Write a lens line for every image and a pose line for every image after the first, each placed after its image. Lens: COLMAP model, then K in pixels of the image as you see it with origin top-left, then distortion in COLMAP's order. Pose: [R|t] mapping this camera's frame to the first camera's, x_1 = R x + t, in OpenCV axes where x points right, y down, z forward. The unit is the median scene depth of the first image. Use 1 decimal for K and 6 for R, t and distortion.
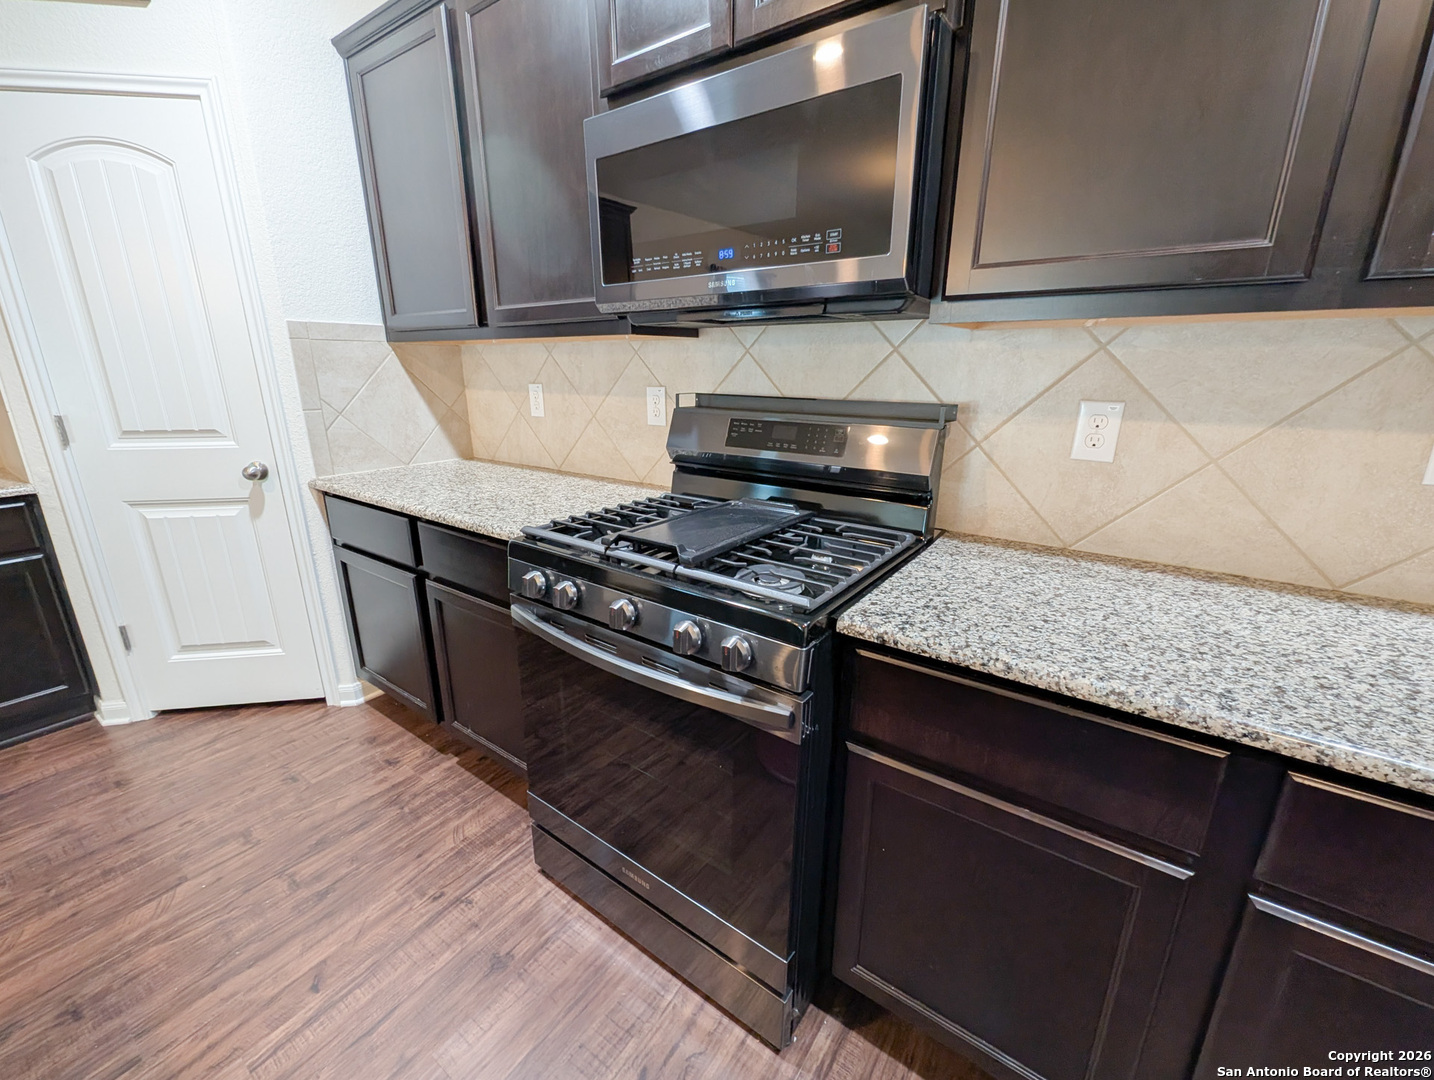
lens RADIAL K [[590.6, 0, 714.9], [0, 590.6, 536.8], [0, 0, 1]] dist [-0.001622, -0.000257]
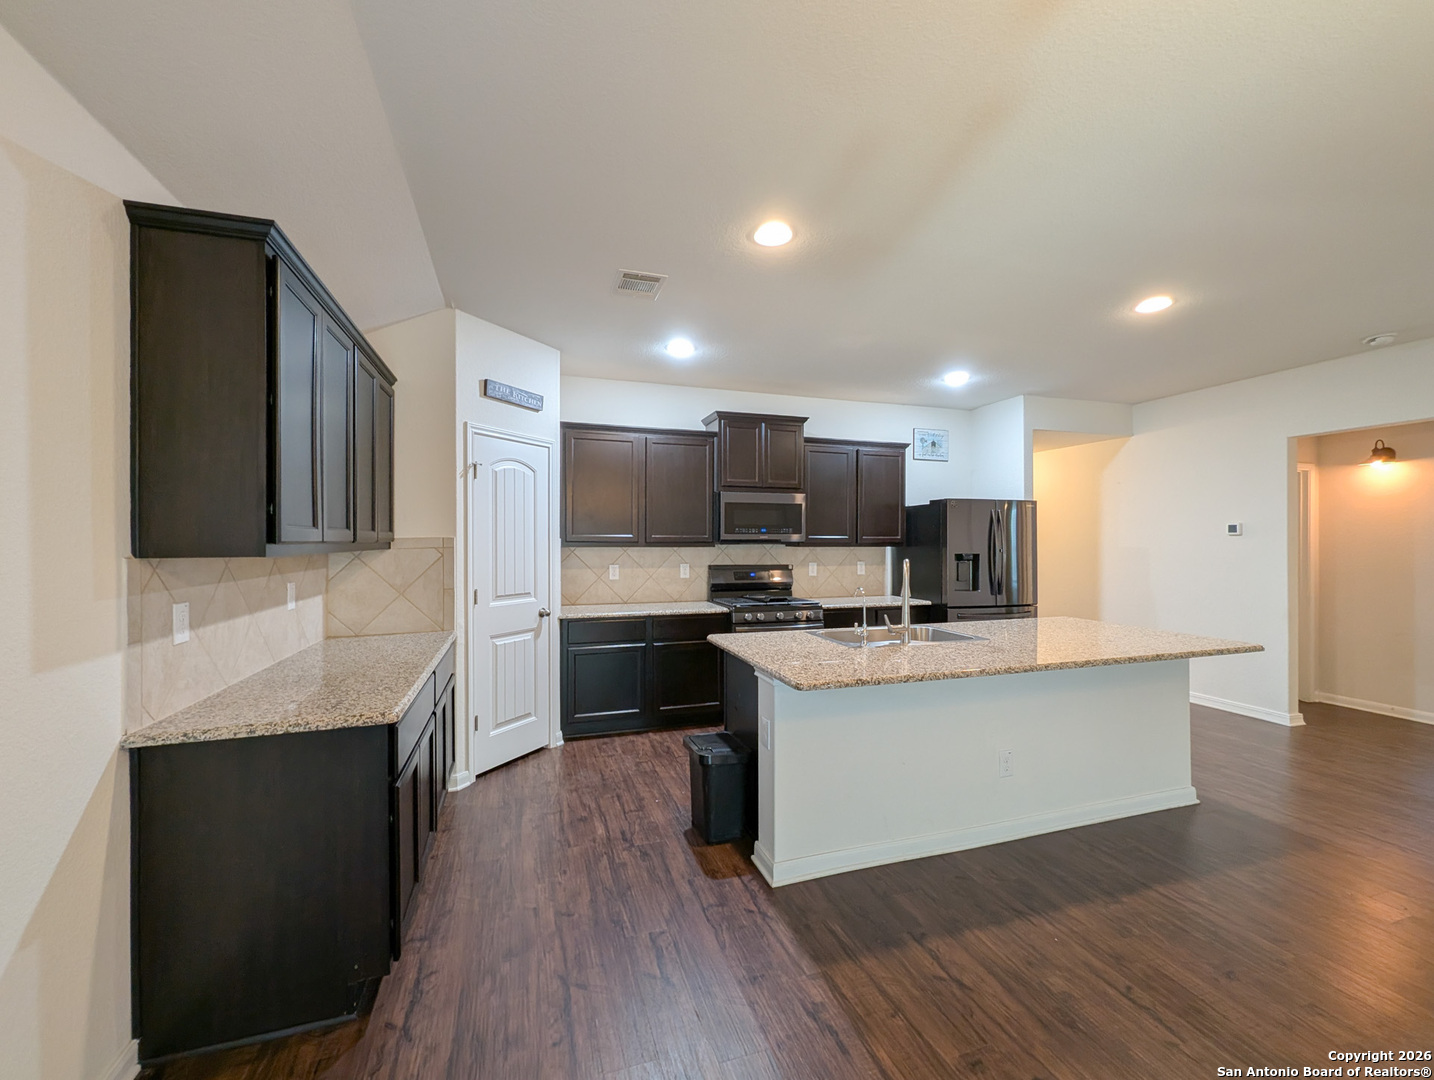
lens RADIAL K [[590.8, 0, 717.0], [0, 590.8, 540.0], [0, 0, 1]] dist [-0.002065, -0.000223]
pose [[0.589389, 0.002071, 0.807847, -2.383012], [0.227951, 0.958935, -0.168766, 0.138562], [-0.775022, 0.283618, 0.564714, -0.712799]]
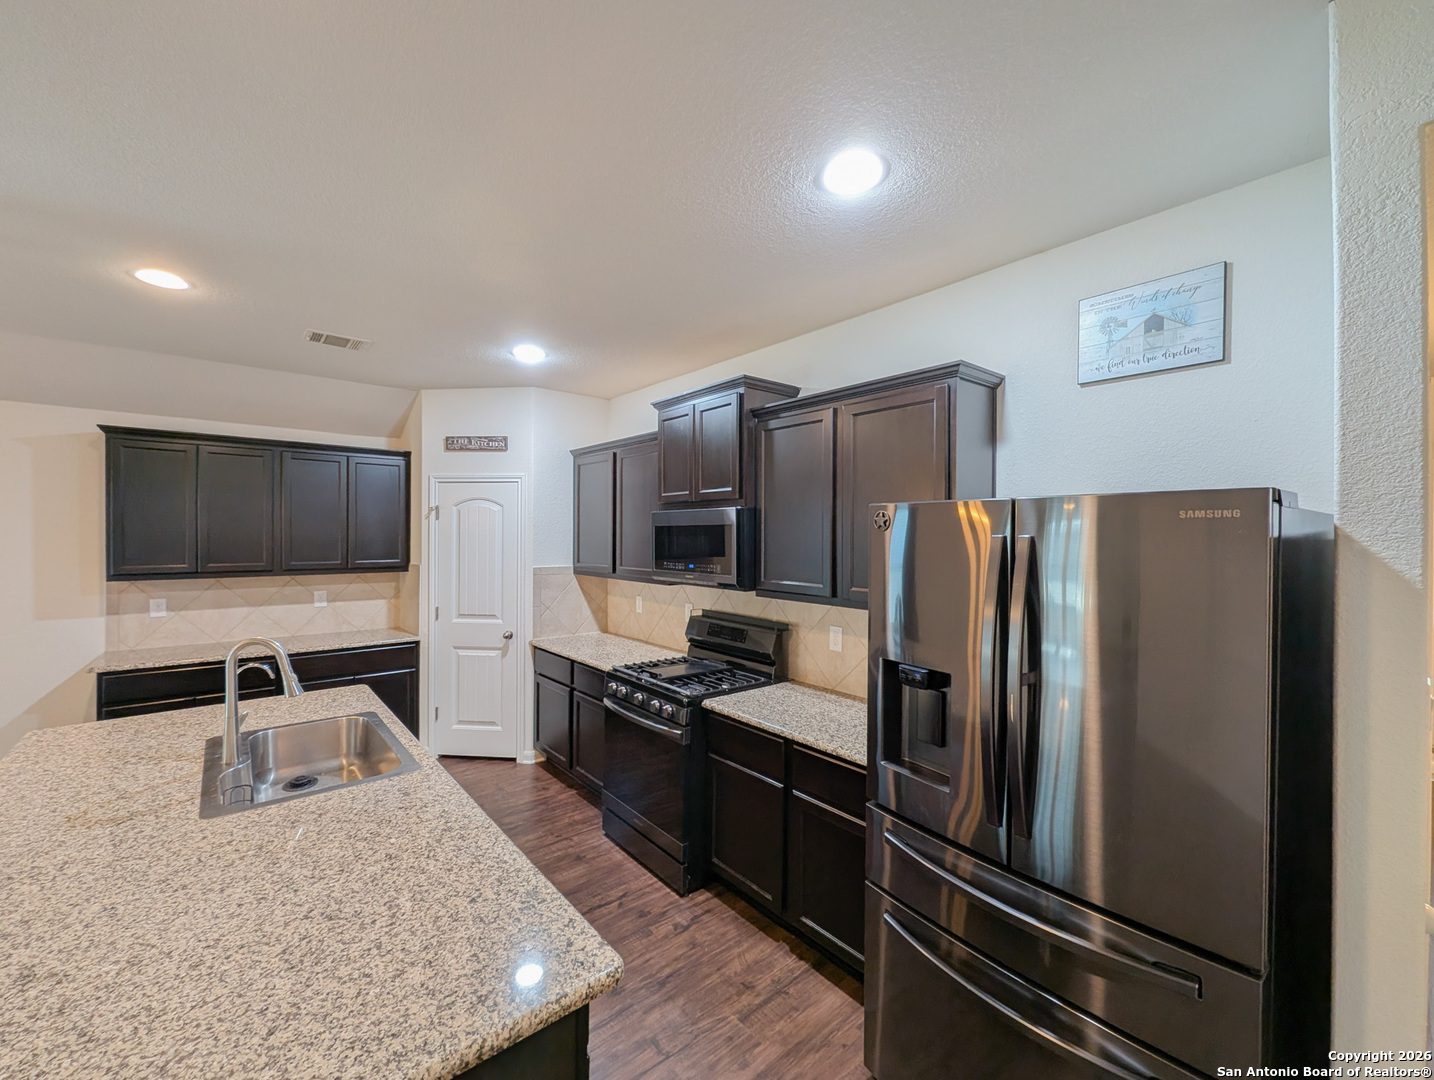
lens RADIAL K [[590.8, 0, 717.0], [0, 590.8, 540.0], [0, 0, 1]] dist [-0.002065, -0.000223]
pose [[0.969075, 0.007793, -0.246643, 0.547523], [-0.075185, 0.961303, -0.265035, 0.077886], [0.235033, 0.275383, 0.932161, -1.046576]]
